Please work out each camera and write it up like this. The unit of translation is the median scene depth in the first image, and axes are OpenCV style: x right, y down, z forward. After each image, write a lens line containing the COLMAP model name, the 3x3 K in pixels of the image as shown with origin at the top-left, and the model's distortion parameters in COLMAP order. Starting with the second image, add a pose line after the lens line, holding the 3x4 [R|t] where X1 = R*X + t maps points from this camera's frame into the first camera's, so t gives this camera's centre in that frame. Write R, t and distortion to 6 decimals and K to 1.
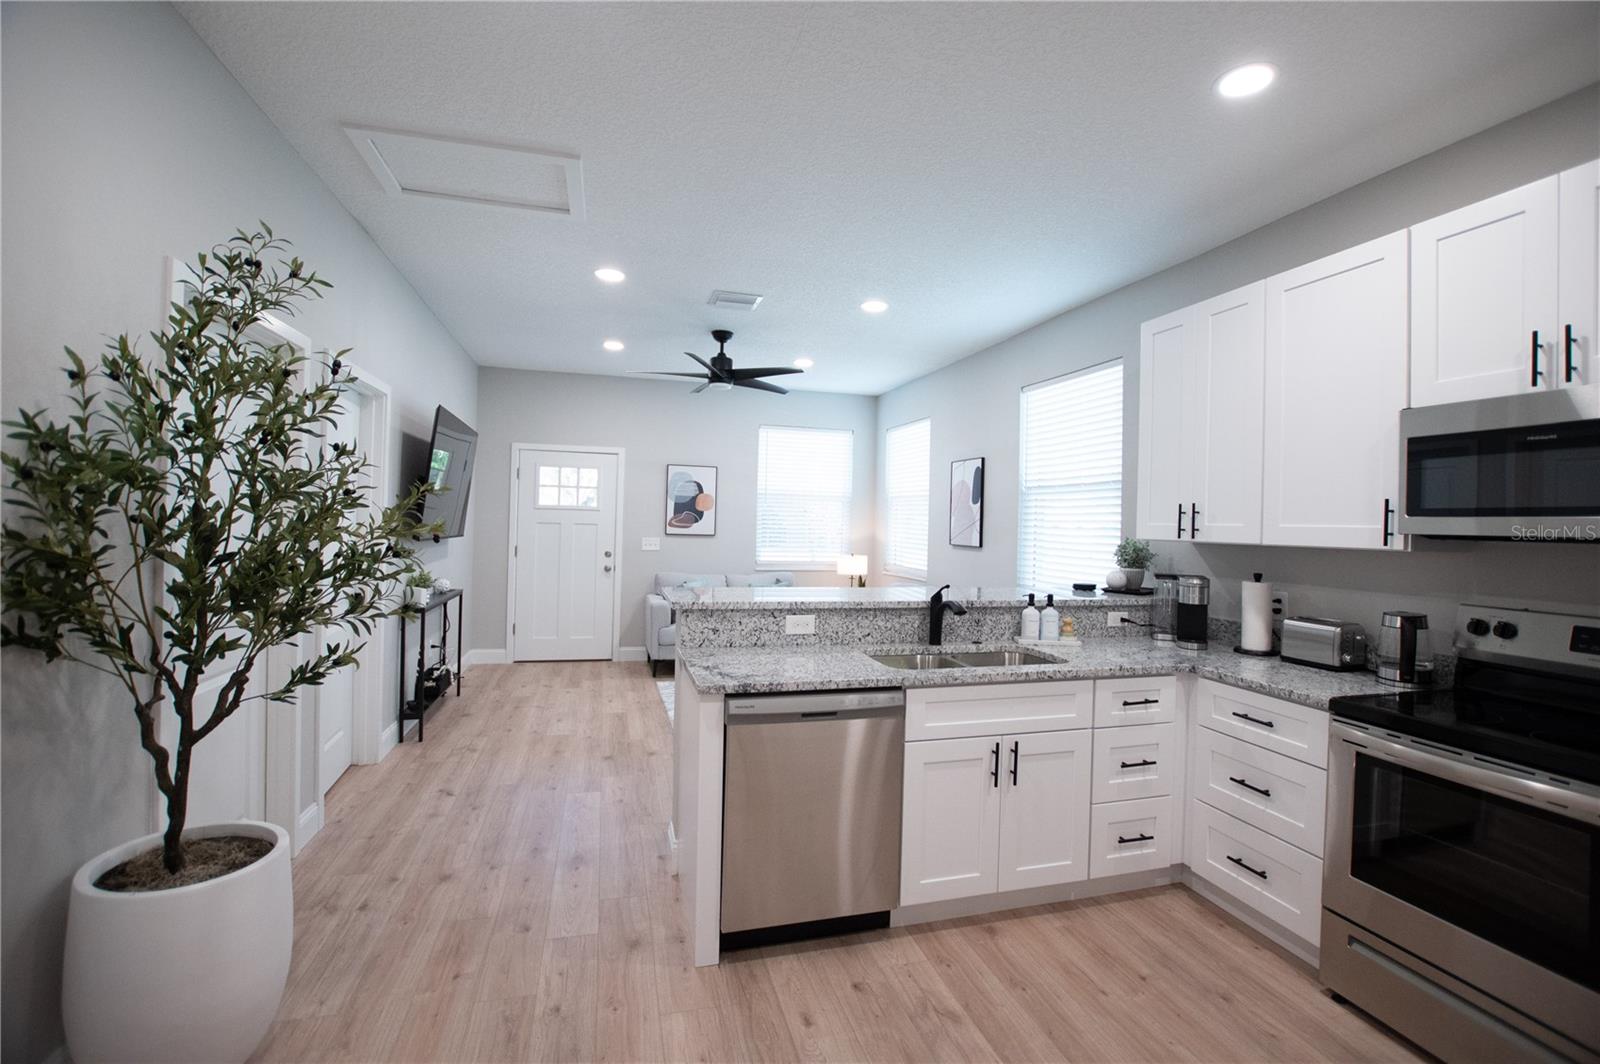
lens RADIAL K [[701.2, 0, 803.8], [0, 701.2, 520.3], [0, 0, 1]] dist [-0.027536, 0.000173]
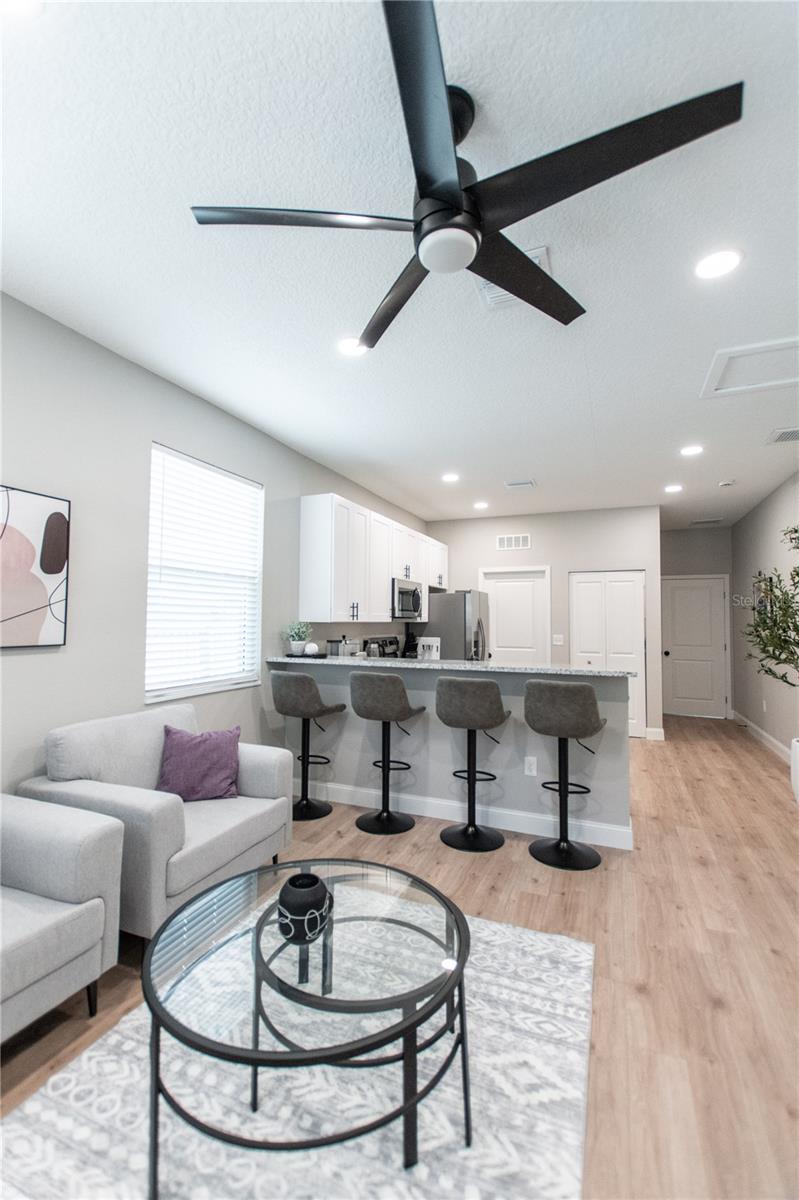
lens RADIAL K [[514.3, 0, 391.1], [0, 514.3, 599.5], [0, 0, 1]] dist [0.007859, -0.004812]
pose [[-0.776078, -0.005021, 0.630617, -0.481393], [-0.029107, 0.999188, -0.027867, 0.004949], [-0.629965, -0.039982, -0.775594, 2.183562]]
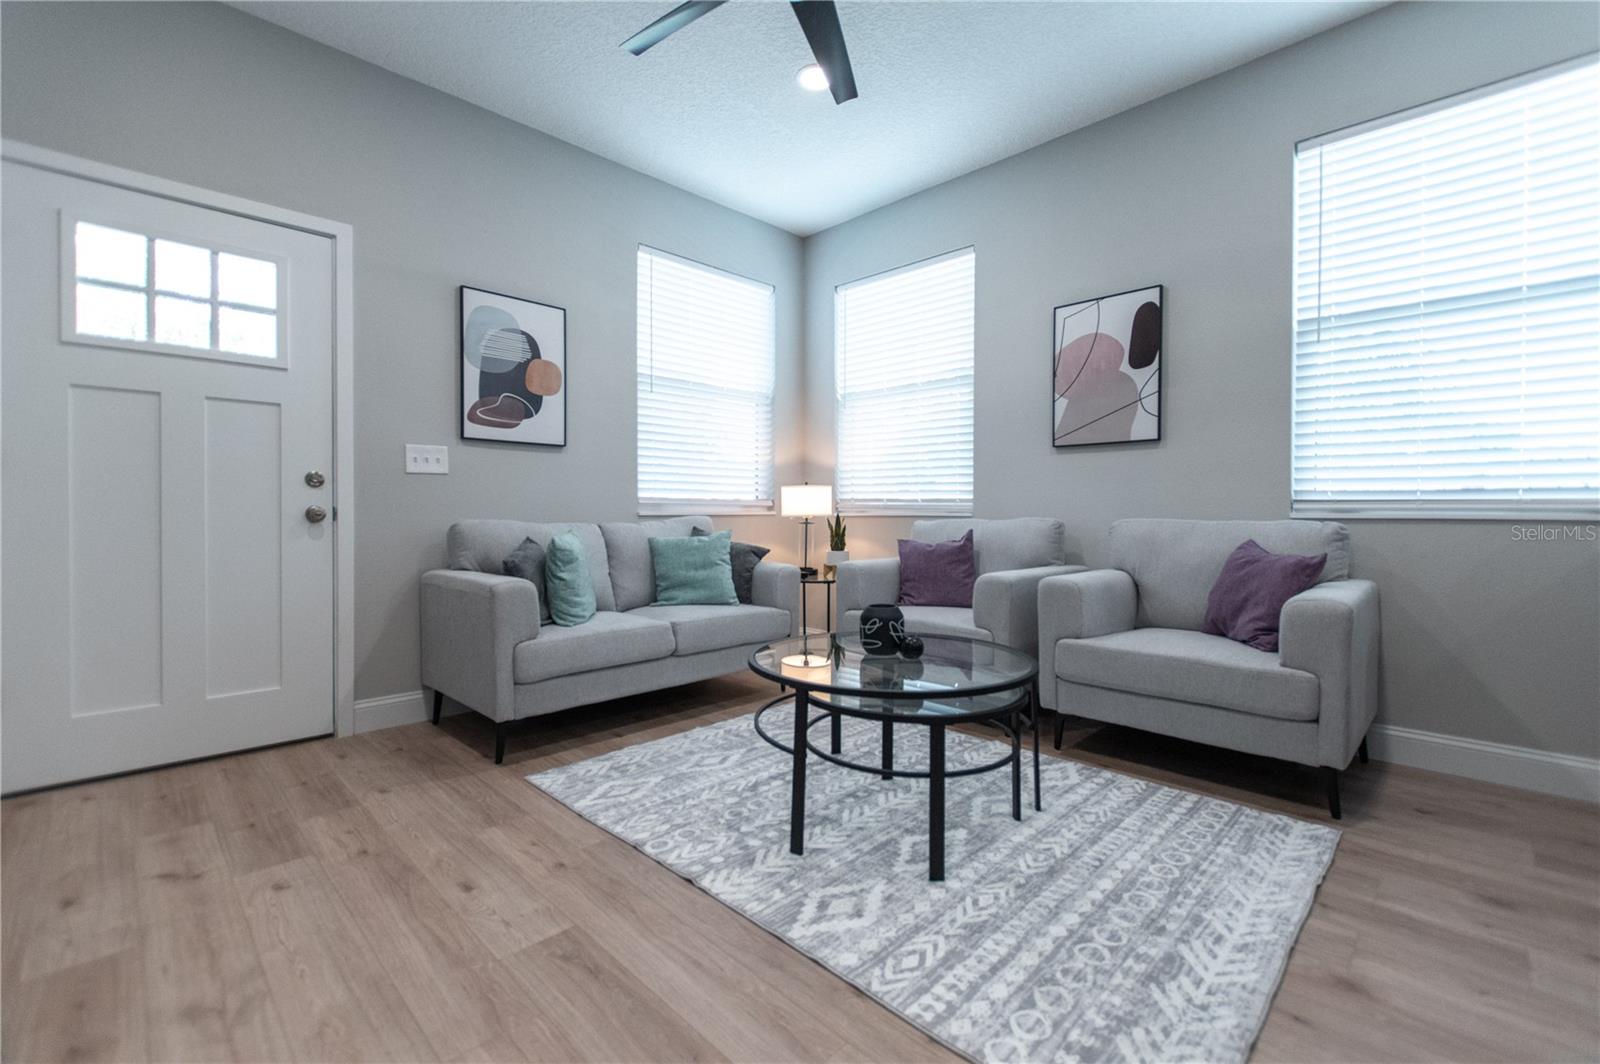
lens RADIAL K [[685.7, 0, 803.0], [0, 685.7, 521.5], [0, 0, 1]] dist [0.007859, -0.004812]
pose [[0.871889, -0.030669, 0.488743, -0.539426], [0.018397, 0.999384, 0.029892, 0.156088], [-0.489358, -0.017071, 0.871916, 1.202188]]
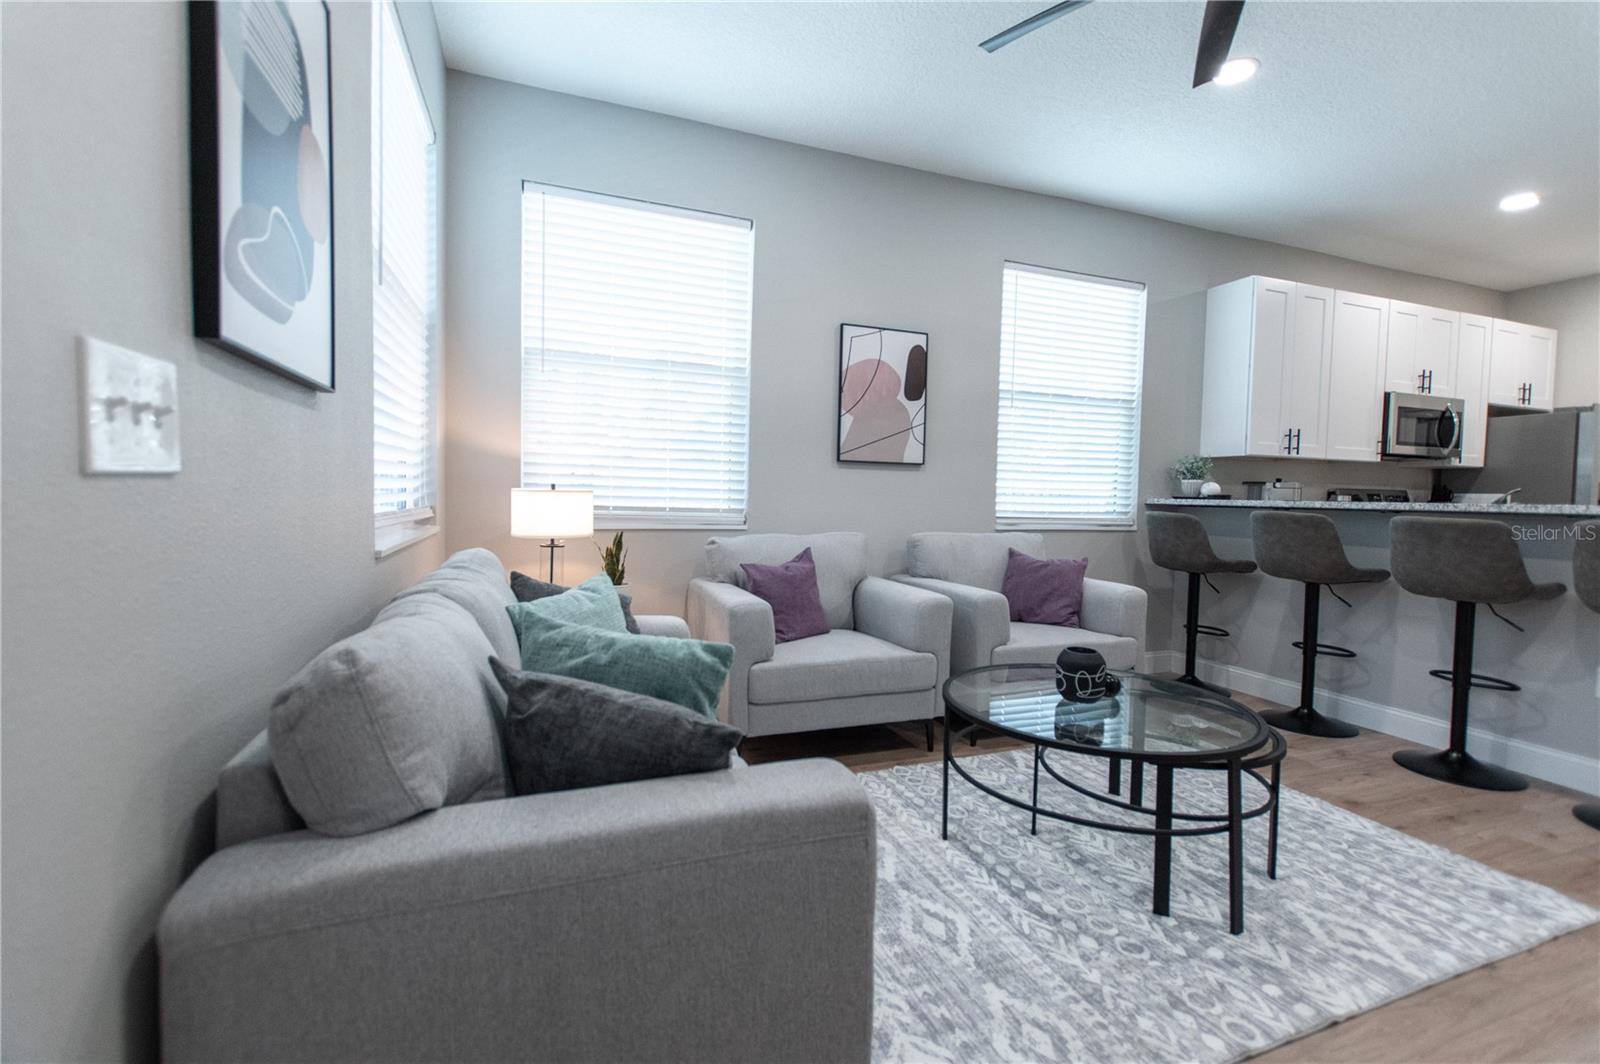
lens RADIAL K [[685.7, 0, 803.0], [0, 685.7, 521.5], [0, 0, 1]] dist [0.007859, -0.004812]
pose [[-0.079063, -0.067493, 0.994582, -0.780250], [-0.025981, 0.997506, 0.065626, 0.099307], [-0.996531, -0.020651, -0.080620, 2.183265]]
